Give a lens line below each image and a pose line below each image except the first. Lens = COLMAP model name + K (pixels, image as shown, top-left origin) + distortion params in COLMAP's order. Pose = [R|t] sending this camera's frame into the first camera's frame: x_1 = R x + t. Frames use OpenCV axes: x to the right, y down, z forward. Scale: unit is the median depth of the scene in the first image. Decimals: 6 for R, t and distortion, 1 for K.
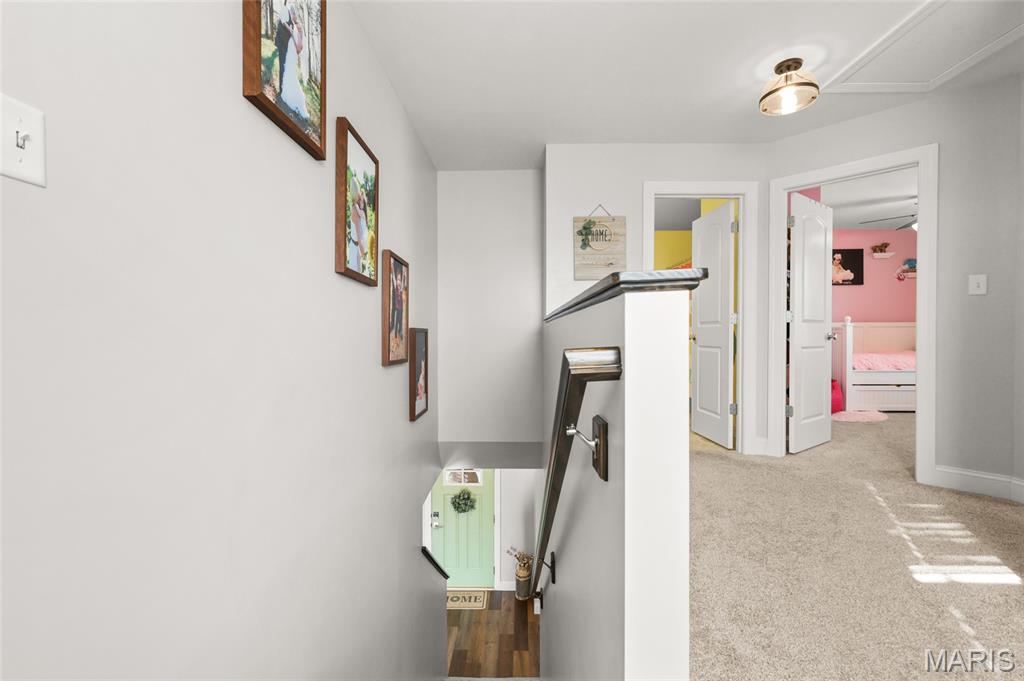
lens RADIAL K [[443.0, 0, 510.5], [0, 443.0, 335.2], [0, 0, 1]] dist [0.001915, -0.000534]
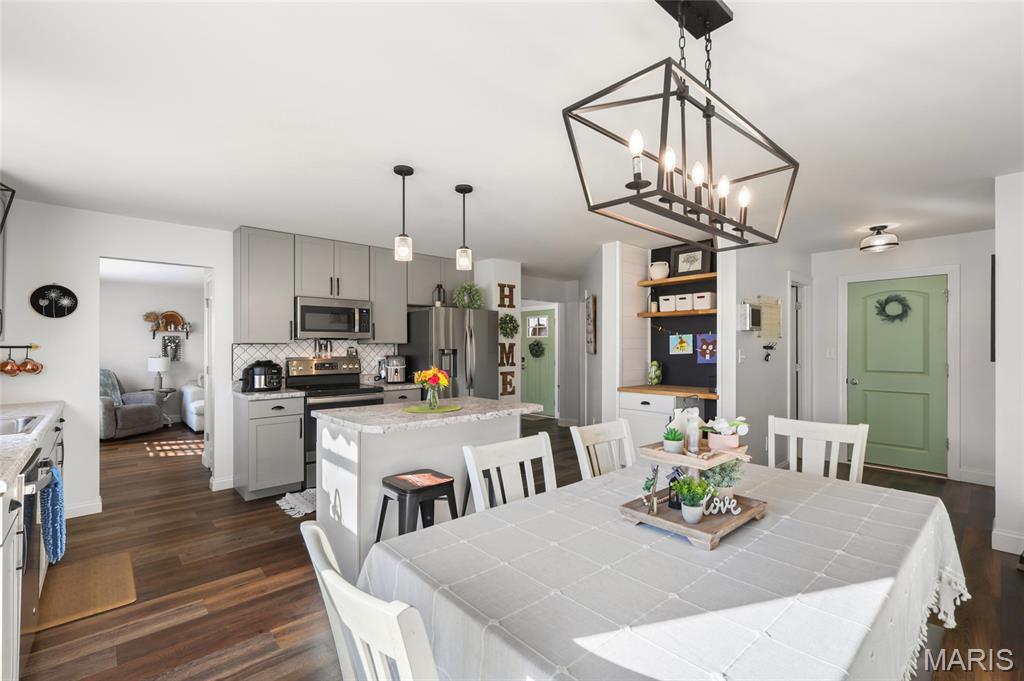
lens RADIAL K [[447.3, 0, 511.0], [0, 447.3, 345.7], [0, 0, 1]] dist [0.004782, -0.001546]
pose [[0.679188, -0.007130, -0.733929, 0.820986], [0.001504, 0.999964, -0.008323, 0.374655], [0.733962, 0.004549, 0.679175, 0.033737]]
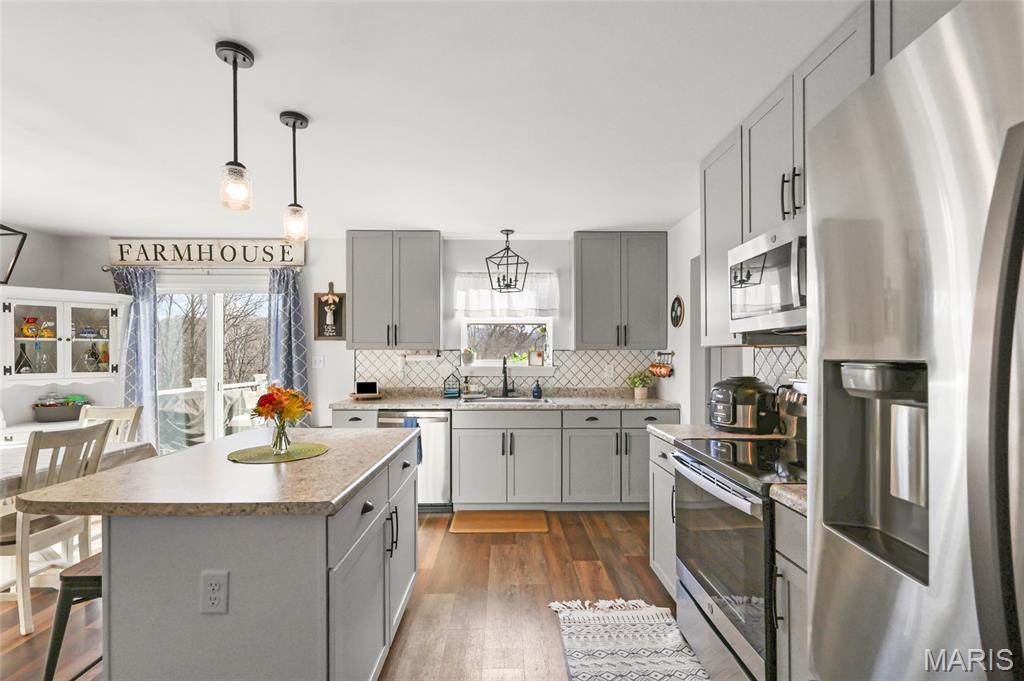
lens RADIAL K [[447.3, 0, 511.9], [0, 447.3, 359.0], [0, 0, 1]] dist [0.004782, -0.001546]
pose [[-0.999682, 0.000791, -0.025205, 0.292611], [0.000551, 0.999954, 0.009533, 0.372381], [0.025212, 0.009516, -0.999637, 0.573133]]
